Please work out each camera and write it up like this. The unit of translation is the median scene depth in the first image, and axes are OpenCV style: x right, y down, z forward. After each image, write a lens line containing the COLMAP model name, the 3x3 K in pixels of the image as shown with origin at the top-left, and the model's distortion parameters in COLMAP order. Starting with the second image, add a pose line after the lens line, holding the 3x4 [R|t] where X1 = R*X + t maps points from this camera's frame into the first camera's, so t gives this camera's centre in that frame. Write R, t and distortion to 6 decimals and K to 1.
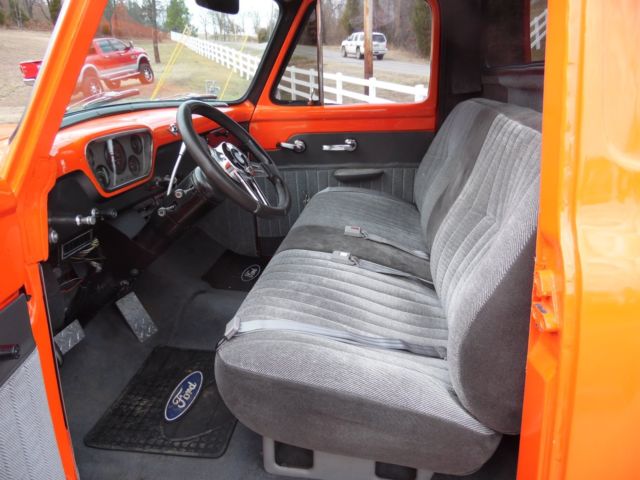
lens RADIAL K [[477.9, 0, 320.0], [0, 477.9, 240.0], [0, 0, 1]] dist [-0.000443, -0.000936]
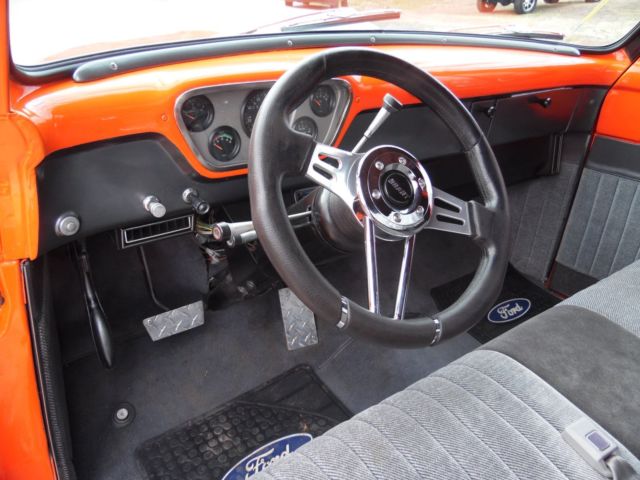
lens RADIAL K [[477.9, 0, 320.0], [0, 477.9, 240.0], [0, 0, 1]] dist [-0.000443, -0.000936]
pose [[0.683923, 0.400974, -0.609483, 0.064139], [-0.304713, 0.916060, 0.260738, -0.169342], [0.662872, 0.007393, 0.748696, 0.455695]]
